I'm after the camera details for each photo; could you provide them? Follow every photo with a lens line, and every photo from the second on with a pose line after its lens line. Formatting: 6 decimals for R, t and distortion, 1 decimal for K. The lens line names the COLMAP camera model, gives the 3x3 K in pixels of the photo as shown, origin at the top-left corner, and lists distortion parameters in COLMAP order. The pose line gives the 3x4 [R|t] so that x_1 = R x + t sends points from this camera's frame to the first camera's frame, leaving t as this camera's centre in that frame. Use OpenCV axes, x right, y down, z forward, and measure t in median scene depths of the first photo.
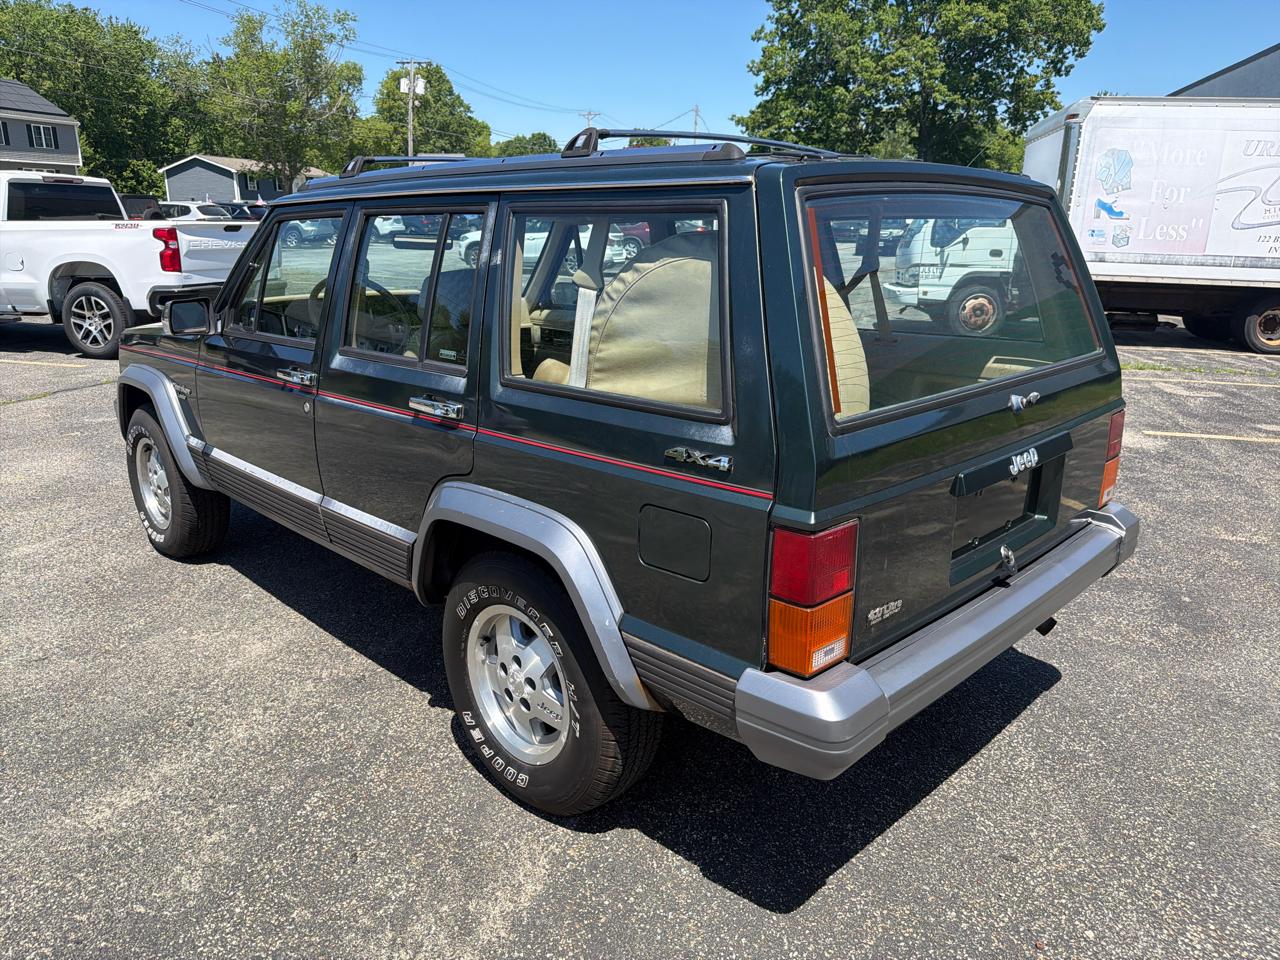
lens RADIAL K [[915.4, 0, 645.1], [0, 915.4, 485.2], [0, 0, 1]] dist [0.010894, -0.004042]
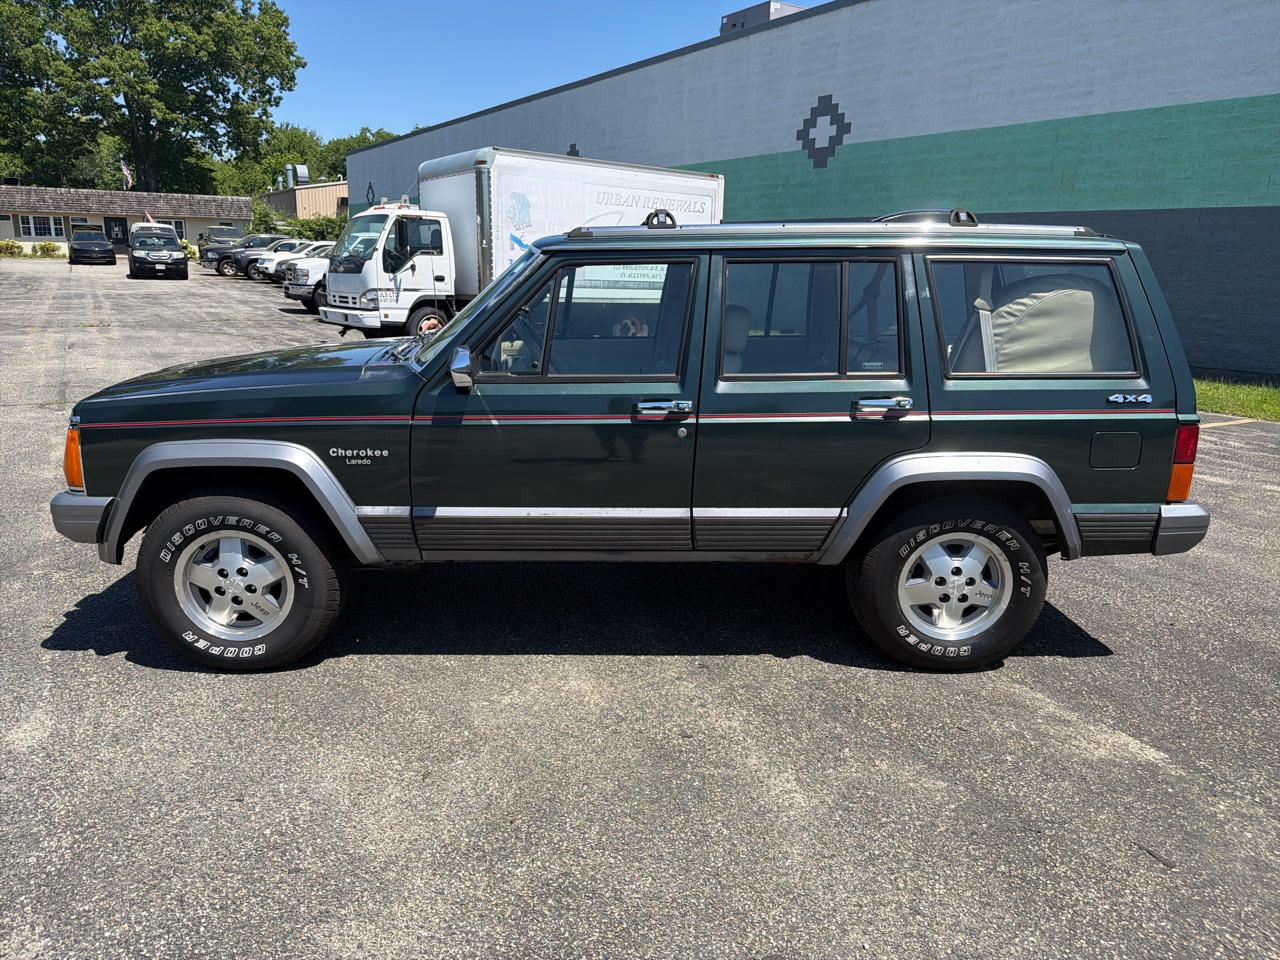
lens RADIAL K [[930.7, 0, 640.0], [0, 930.7, 480.0], [0, 0, 1]] dist [0.014752, -0.036399]
pose [[0.682112, -0.163642, 0.712703, -0.305993], [0.186162, 0.981387, 0.047162, -0.022056], [-0.707154, 0.100508, 0.699879, 0.065219]]
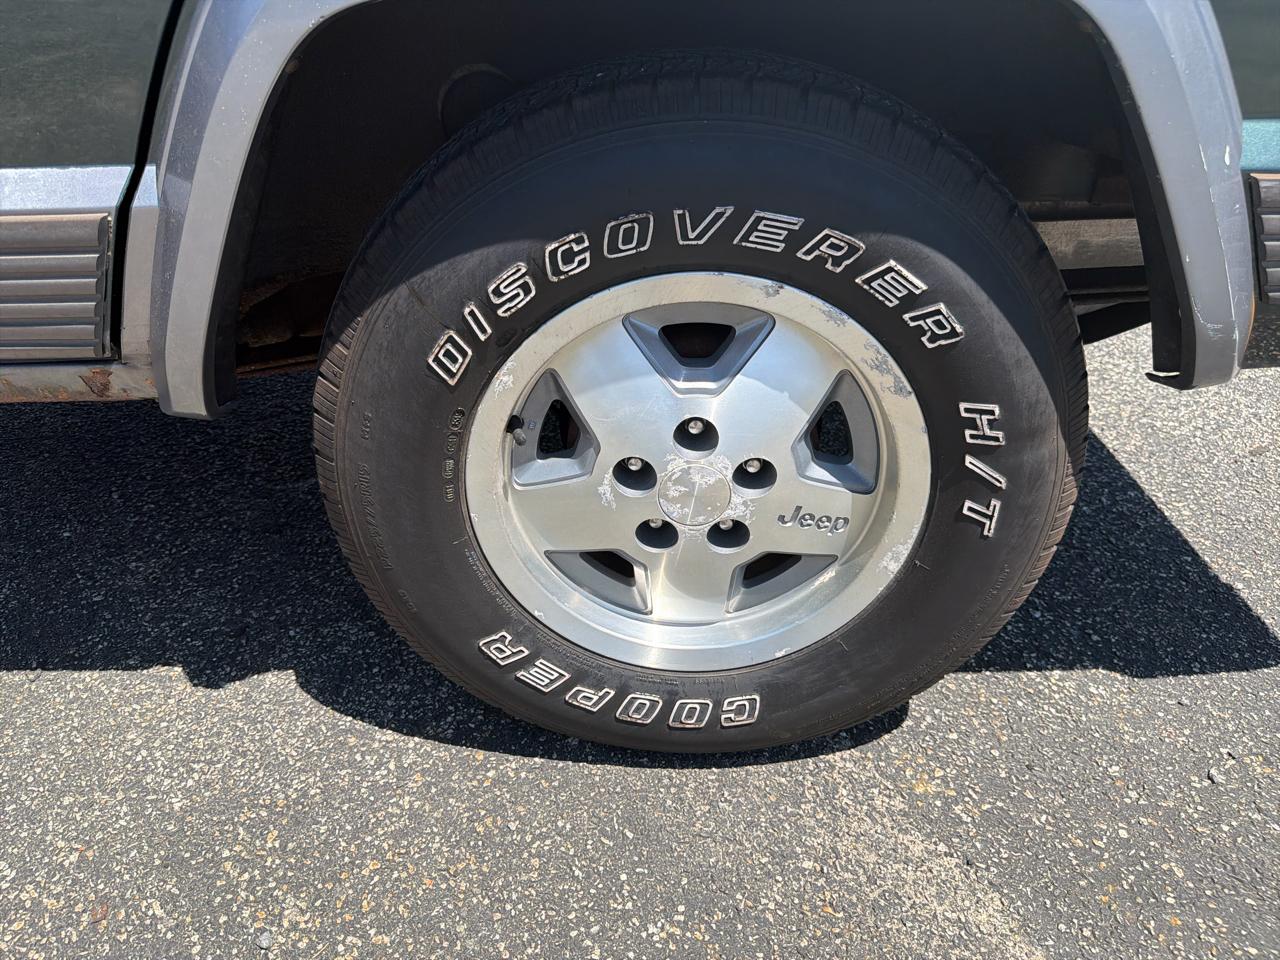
lens RADIAL K [[887.2, 0, 643.9], [0, 887.2, 480.0], [0, 0, 1]] dist [0.000466, -0.068144]
pose [[0.733177, -0.374975, 0.567314, -0.071839], [0.216998, 0.919630, 0.327403, 0.019508], [-0.644487, -0.116939, 0.755620, 0.155745]]
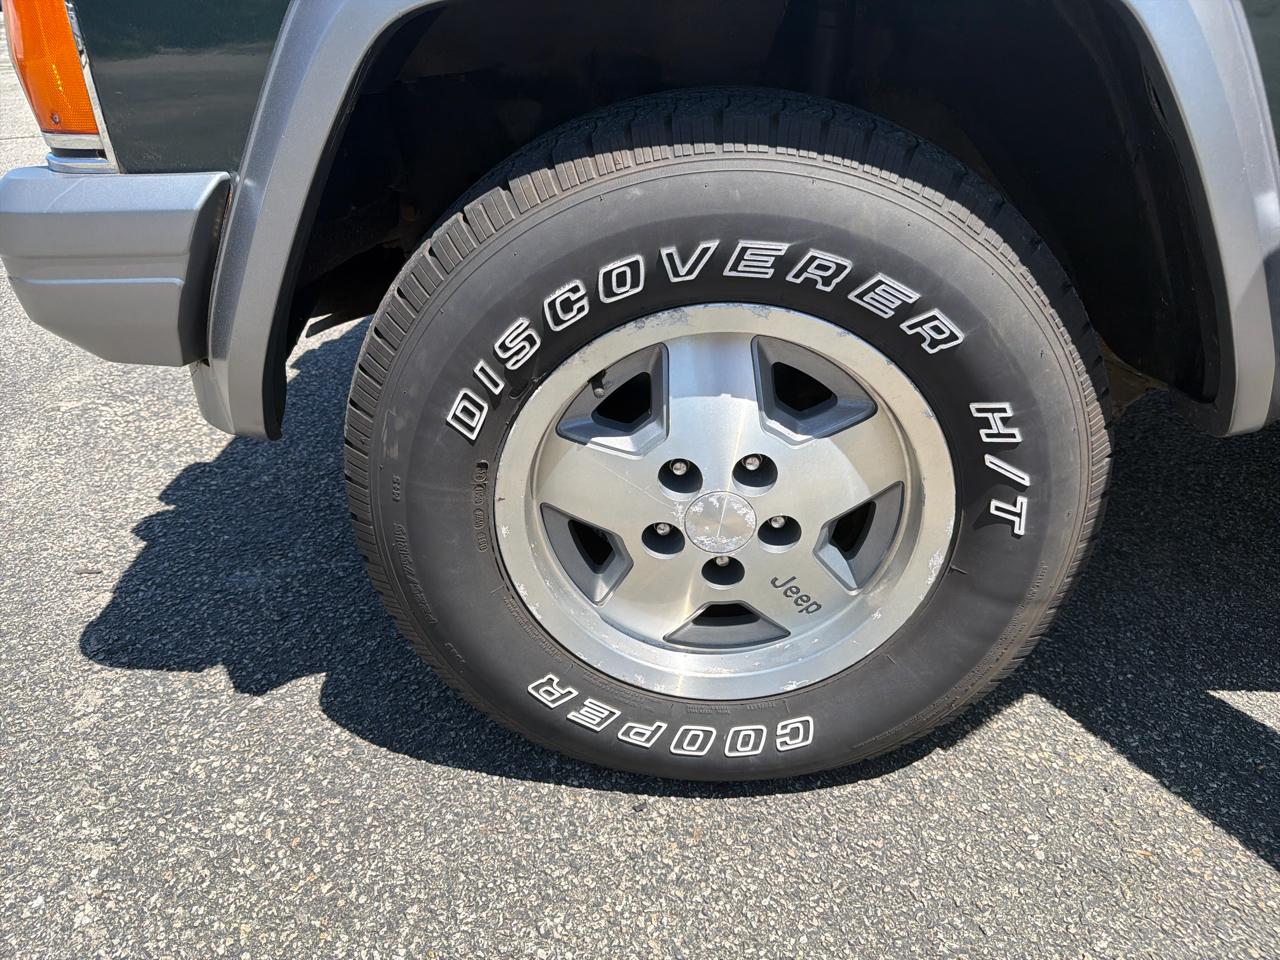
lens RADIAL K [[863.5, 0, 603.2], [0, 863.5, 478.0], [0, 0, 1]] dist [0.108692, -0.150378]
pose [[0.736815, -0.332912, 0.588449, -0.238056], [0.208618, 0.939846, 0.270496, -0.023859], [-0.643103, -0.076544, 0.761944, 0.313156]]
